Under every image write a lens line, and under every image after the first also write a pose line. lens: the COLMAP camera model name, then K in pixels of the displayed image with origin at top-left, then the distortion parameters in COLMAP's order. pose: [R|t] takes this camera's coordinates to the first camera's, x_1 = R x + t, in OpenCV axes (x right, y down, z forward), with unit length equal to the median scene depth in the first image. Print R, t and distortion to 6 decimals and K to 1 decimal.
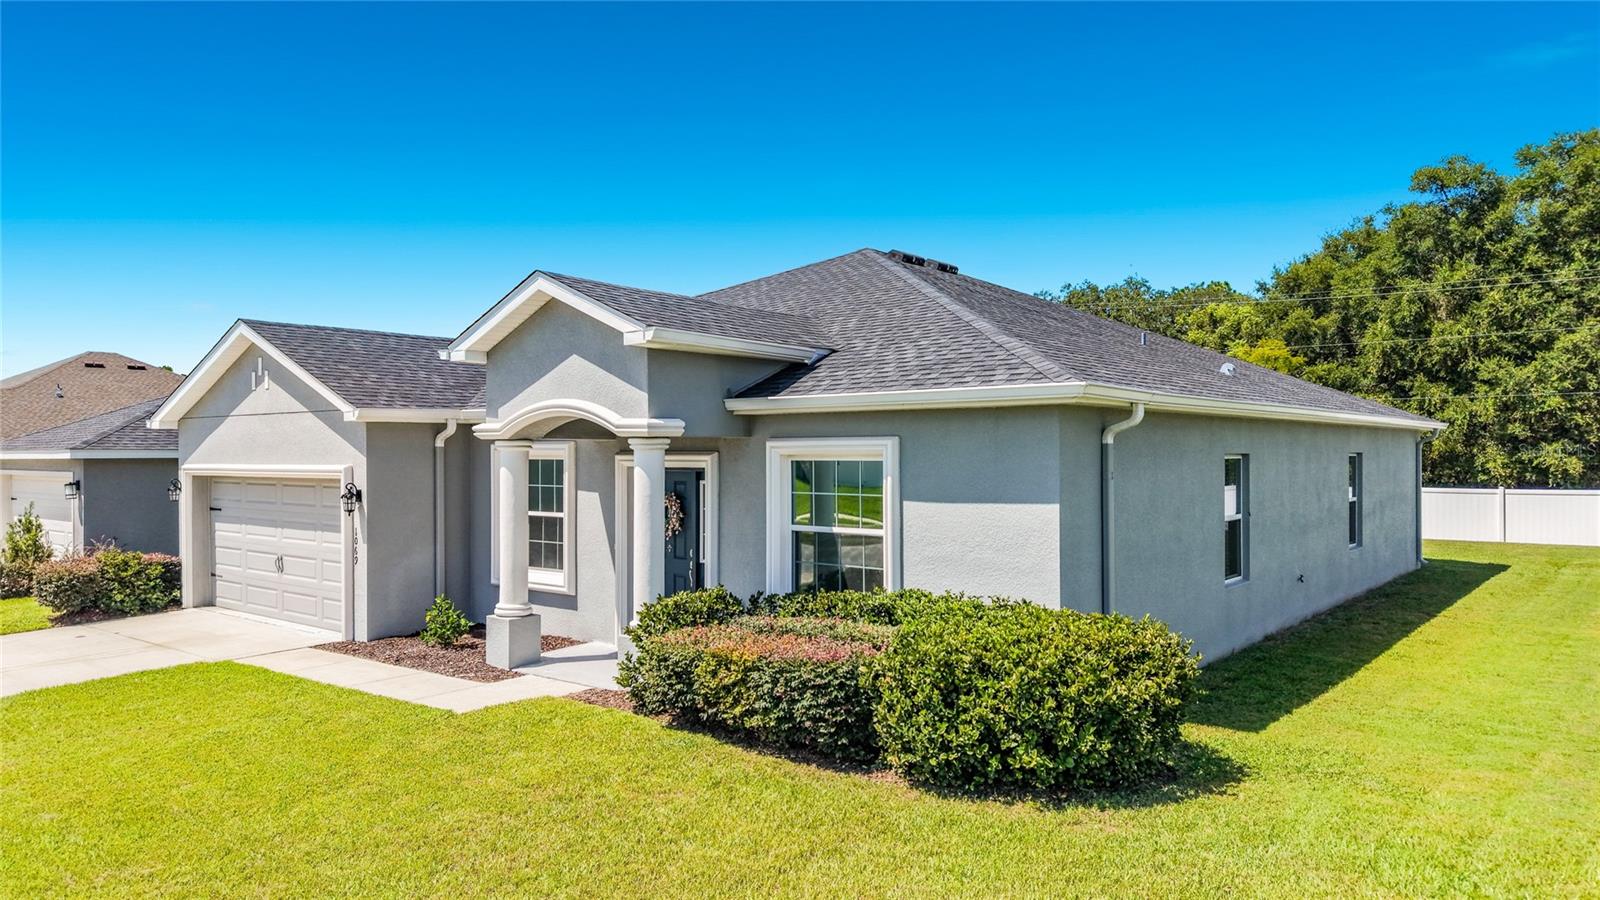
lens RADIAL K [[1087.4, 0, 760.2], [0, 1087.4, 460.5], [0, 0, 1]] dist [-0.004125, -0.003301]
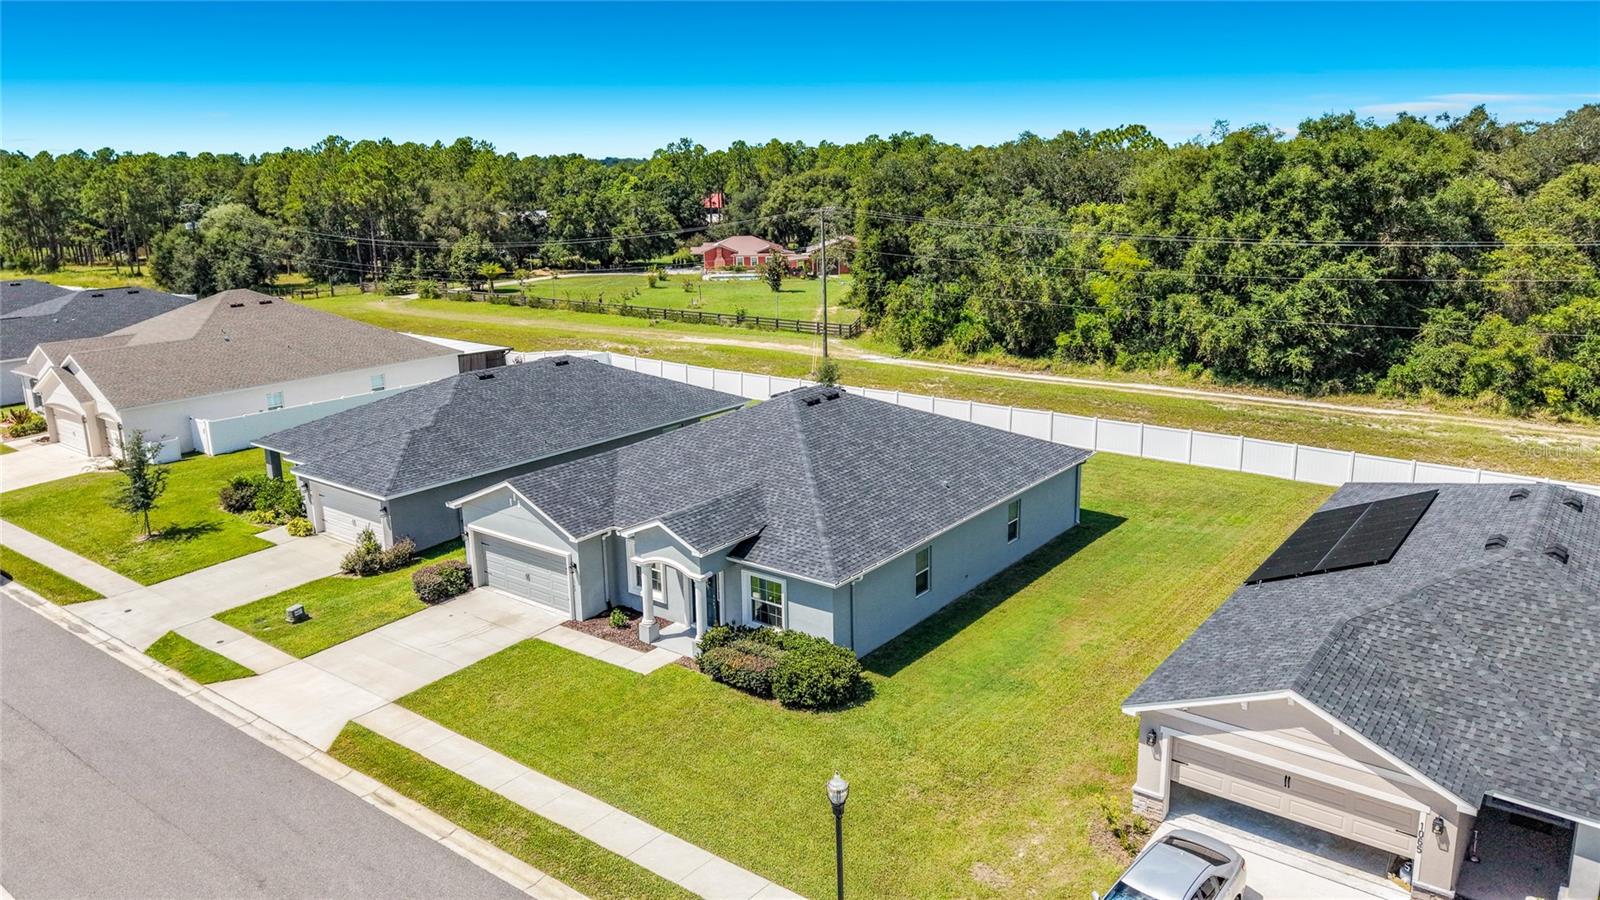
lens RADIAL K [[1119.1, 0, 800.0], [0, 1119.1, 450.0], [0, 0, 1]] dist [0.004613, 0.000308]
pose [[0.998705, -0.026881, 0.043193, 0.032851], [0.015450, 0.969165, 0.245927, -0.830220], [-0.048472, -0.244941, 0.968326, -1.393339]]
